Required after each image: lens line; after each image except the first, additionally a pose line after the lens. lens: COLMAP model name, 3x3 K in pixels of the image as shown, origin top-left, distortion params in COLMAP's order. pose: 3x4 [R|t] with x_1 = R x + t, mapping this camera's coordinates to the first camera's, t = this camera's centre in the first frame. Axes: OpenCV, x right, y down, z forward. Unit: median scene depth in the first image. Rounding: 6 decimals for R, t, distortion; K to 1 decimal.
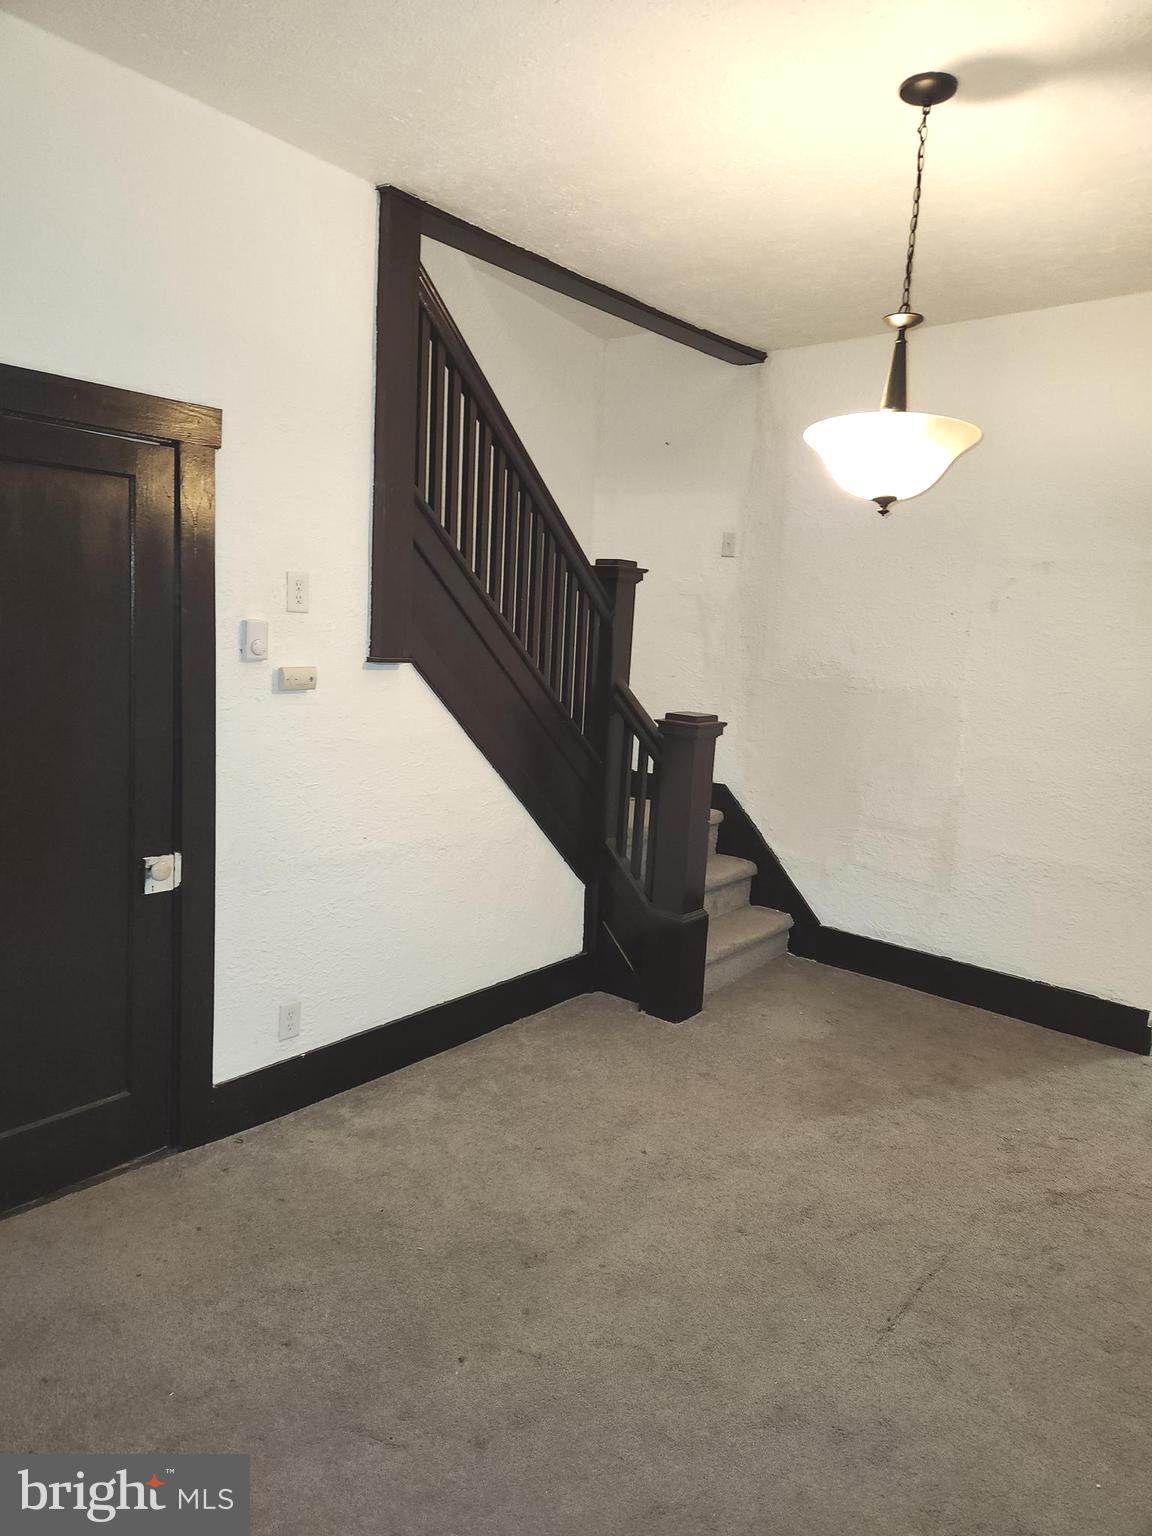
lens RADIAL K [[1005.6, 0, 571.3], [0, 1005.6, 757.9], [0, 0, 1]] dist [0.063670, -0.041366]
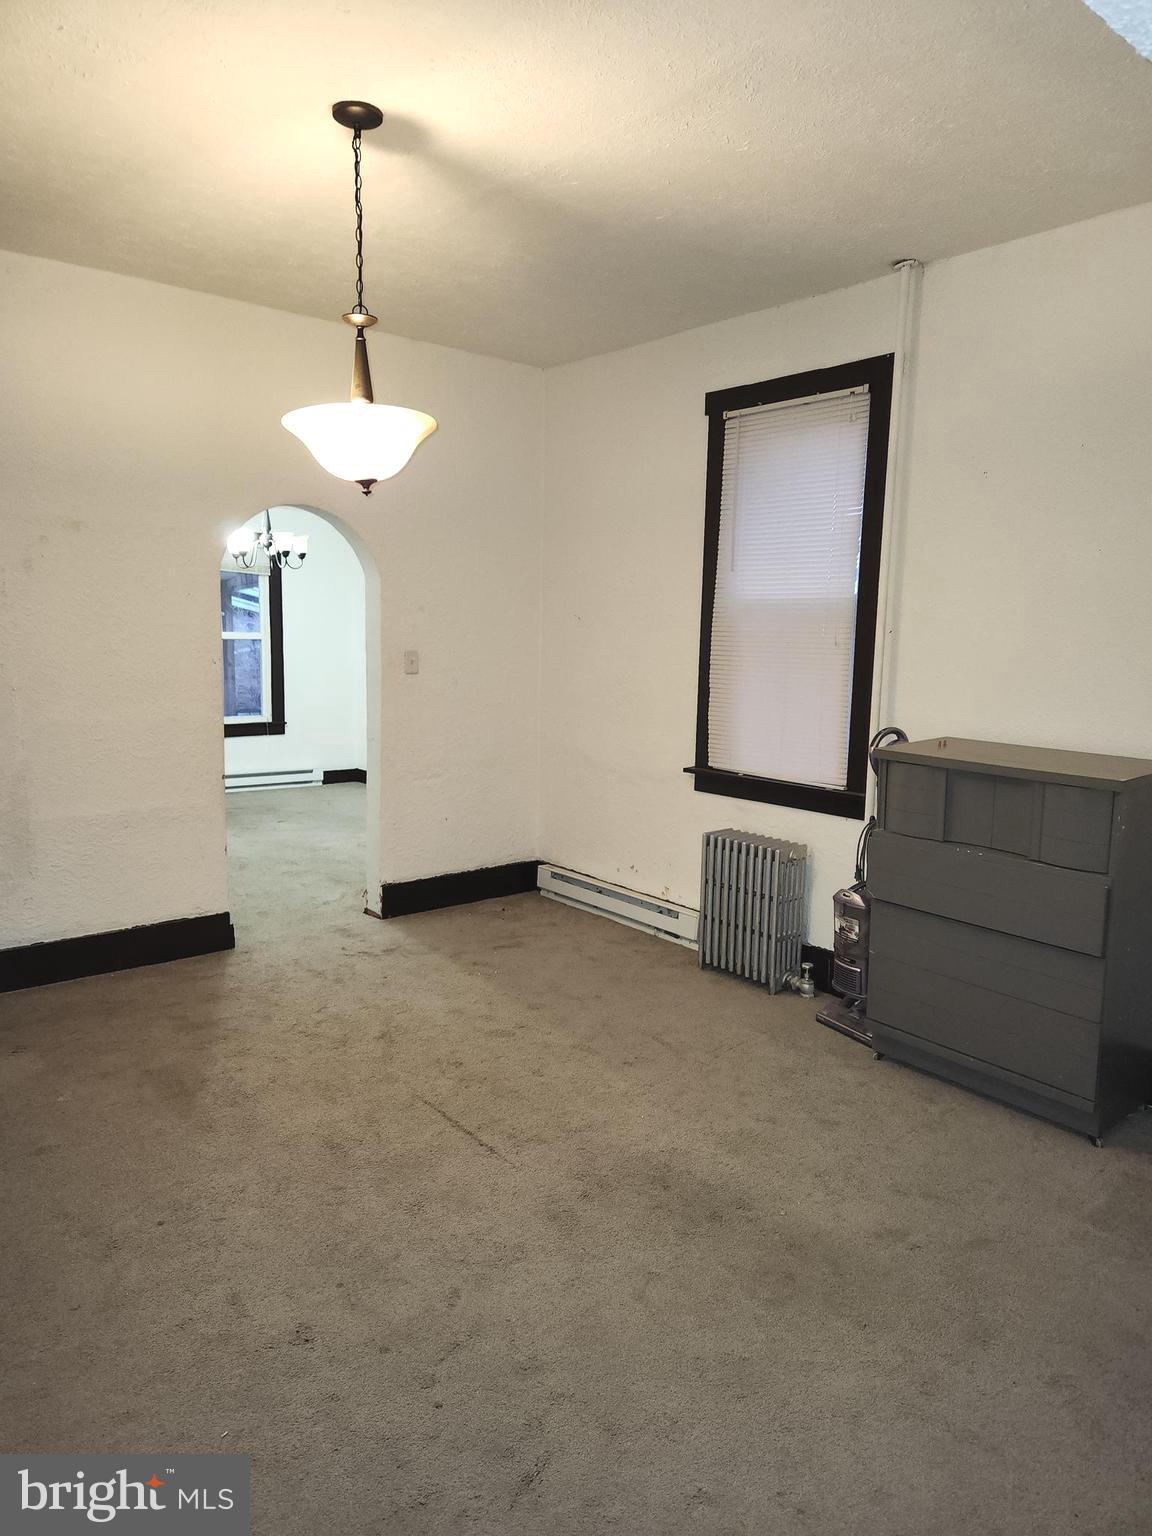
lens RADIAL K [[1026.7, 0, 563.0], [0, 1026.7, 762.2], [0, 0, 1]] dist [0.076804, -0.055114]
pose [[0.181197, -0.179600, 0.966908, -0.610774], [0.128460, 0.979082, 0.157788, -0.077617], [-0.975021, 0.095618, 0.200478, 0.441437]]
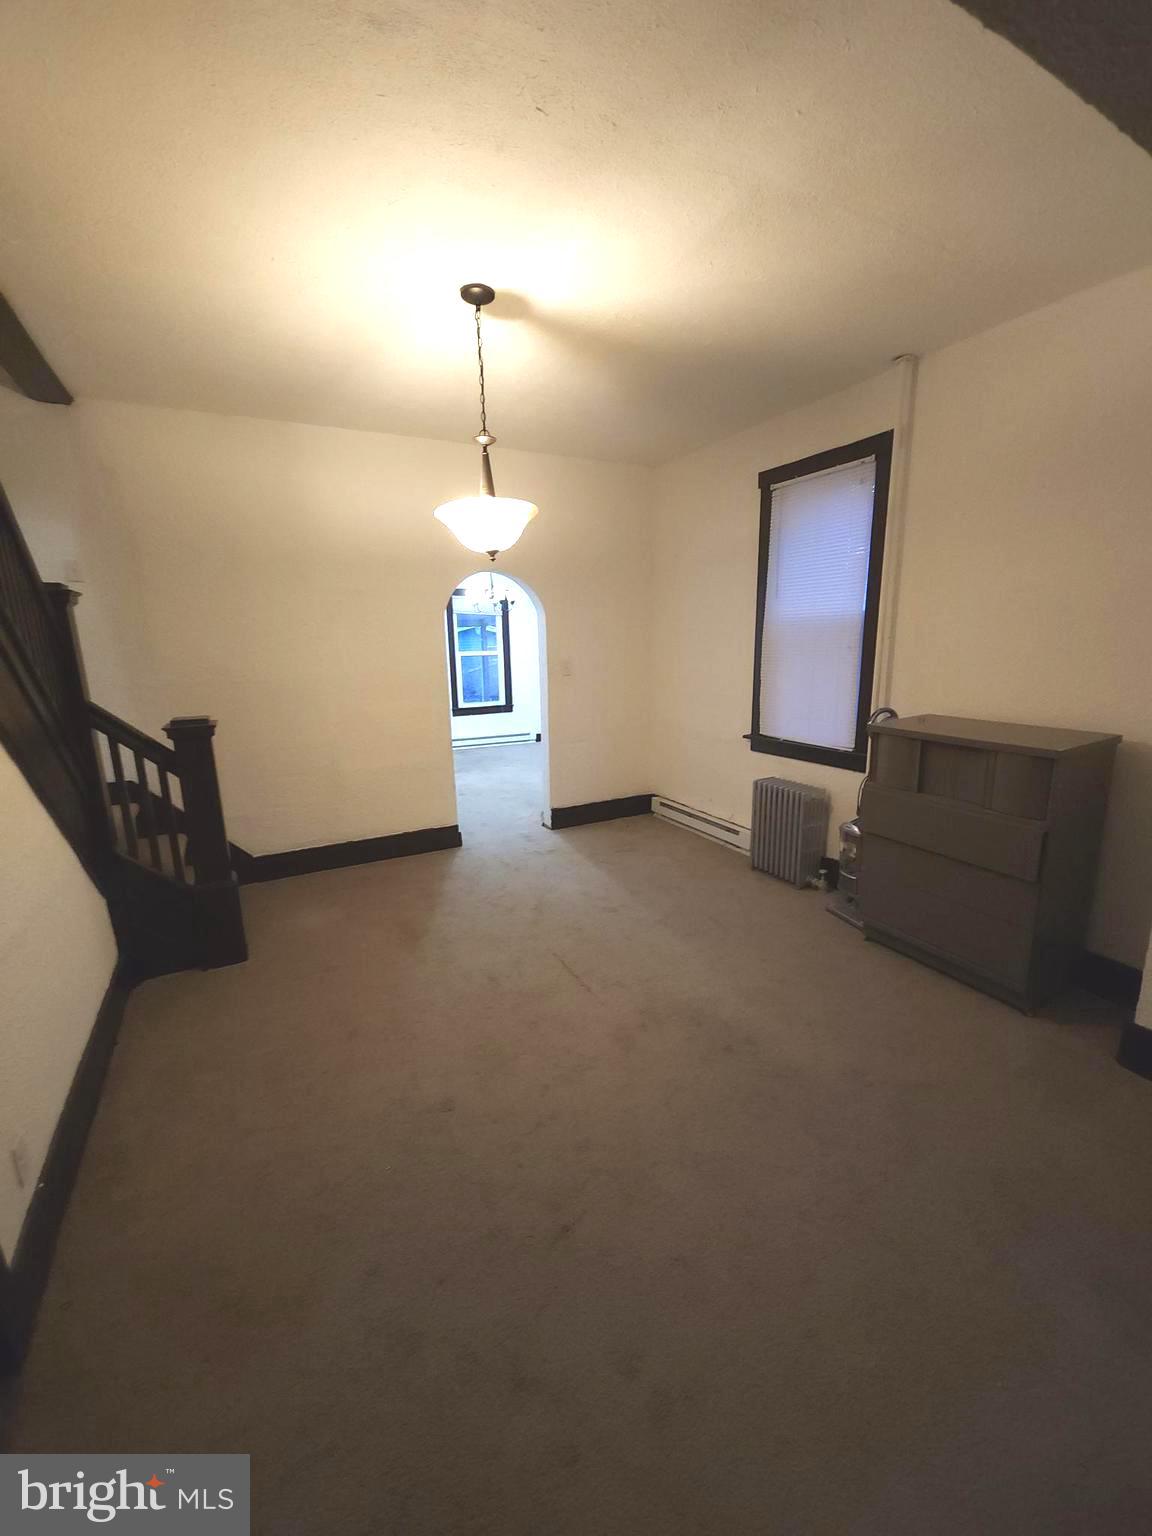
lens RADIAL K [[620.5, 0, 577.9], [0, 620.5, 773.3], [0, 0, 1]] dist [0.021588, -0.011032]
pose [[0.367717, -0.256605, 0.893833, -0.485034], [0.169687, 0.963553, 0.206812, -0.069438], [-0.914325, 0.075624, 0.397858, 0.369412]]
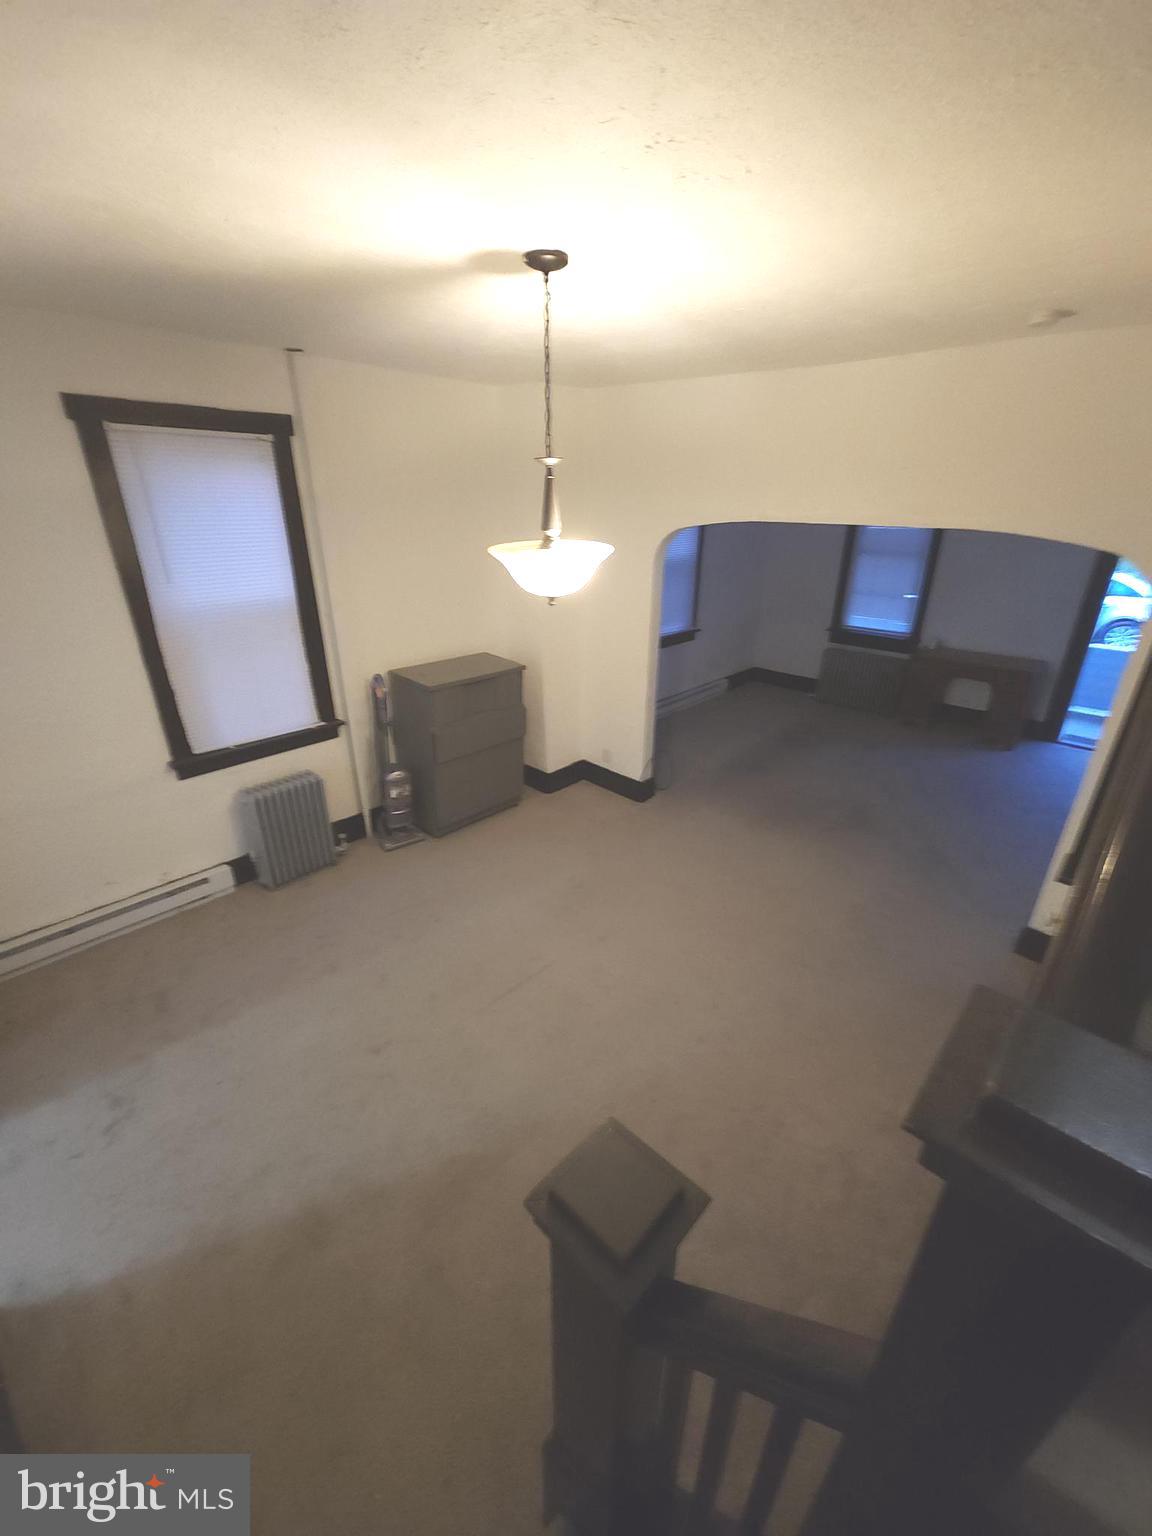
lens RADIAL K [[631.8, 0, 587.8], [0, 631.8, 774.6], [0, 0, 1]] dist [-0.000722, -0.000148]
pose [[-0.996917, -0.077570, 0.011774, 0.172664], [-0.058969, 0.839781, 0.539713, -0.391526], [-0.051753, 0.537355, -0.841767, 1.398903]]
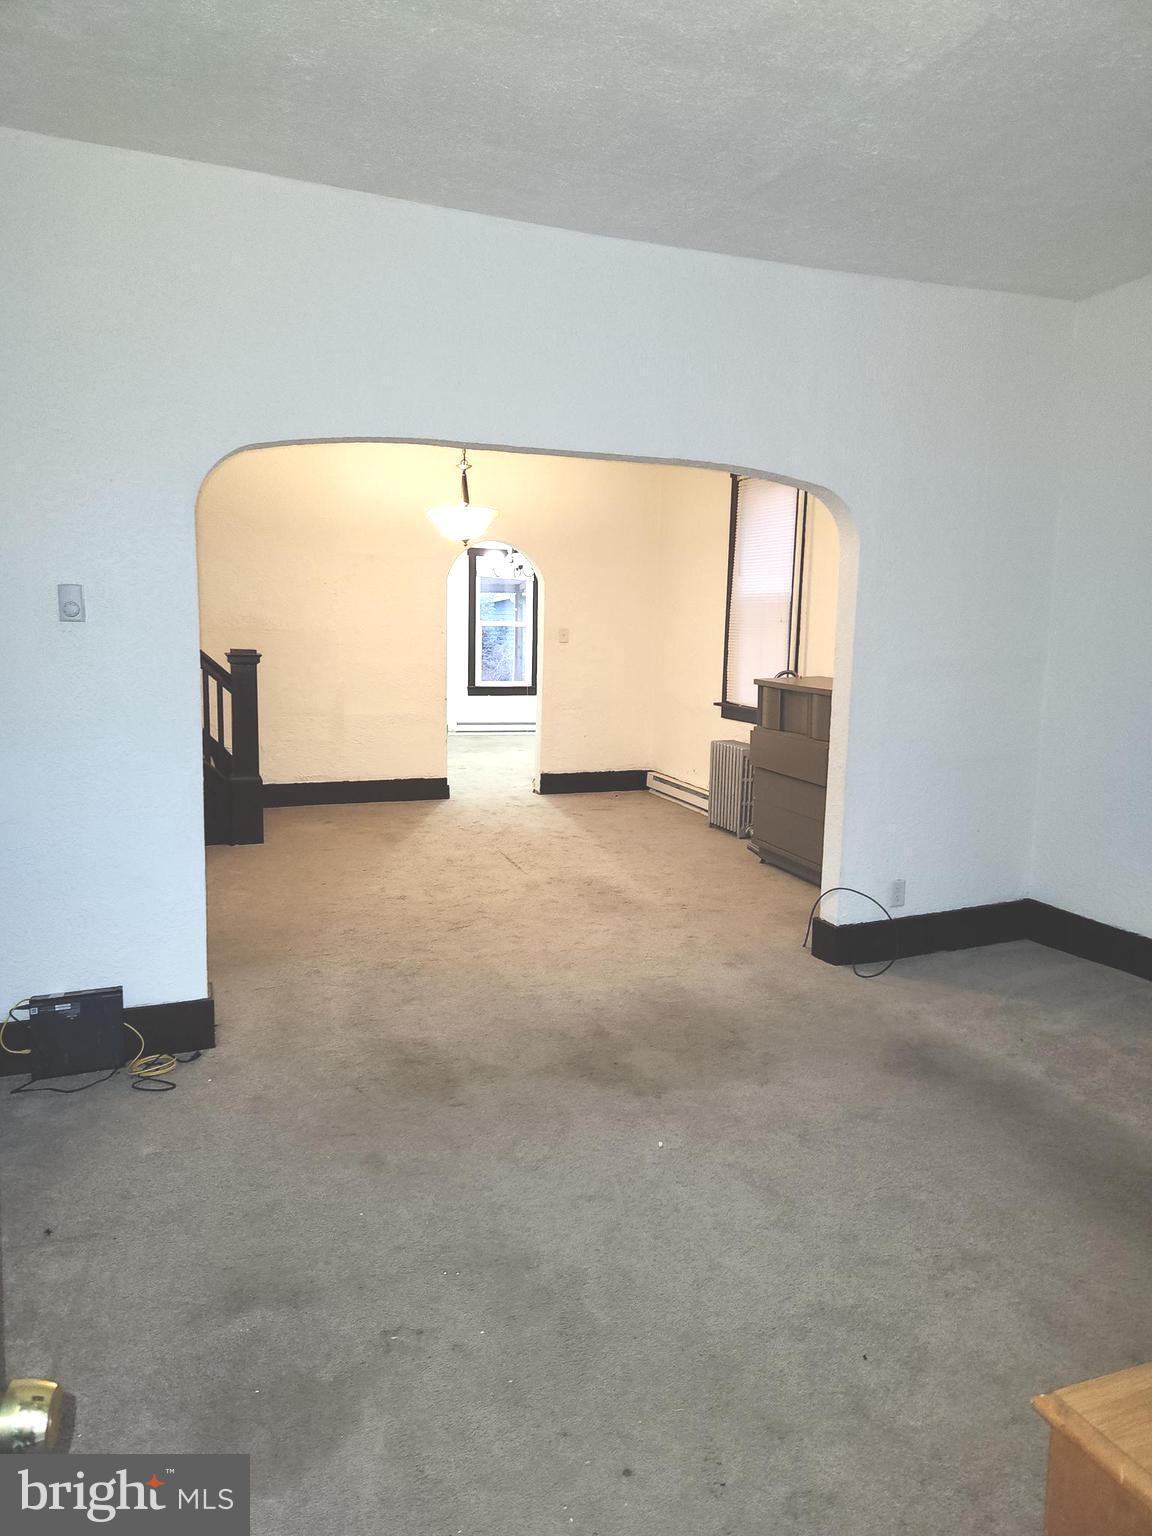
lens RADIAL K [[1005.6, 0, 571.3], [0, 1005.6, 757.9], [0, 0, 1]] dist [0.063670, -0.041366]
pose [[0.490283, -0.160977, 0.856568, -1.272014], [0.124125, 0.985674, 0.114193, 0.009714], [-0.862679, 0.050334, 0.503240, -0.290293]]
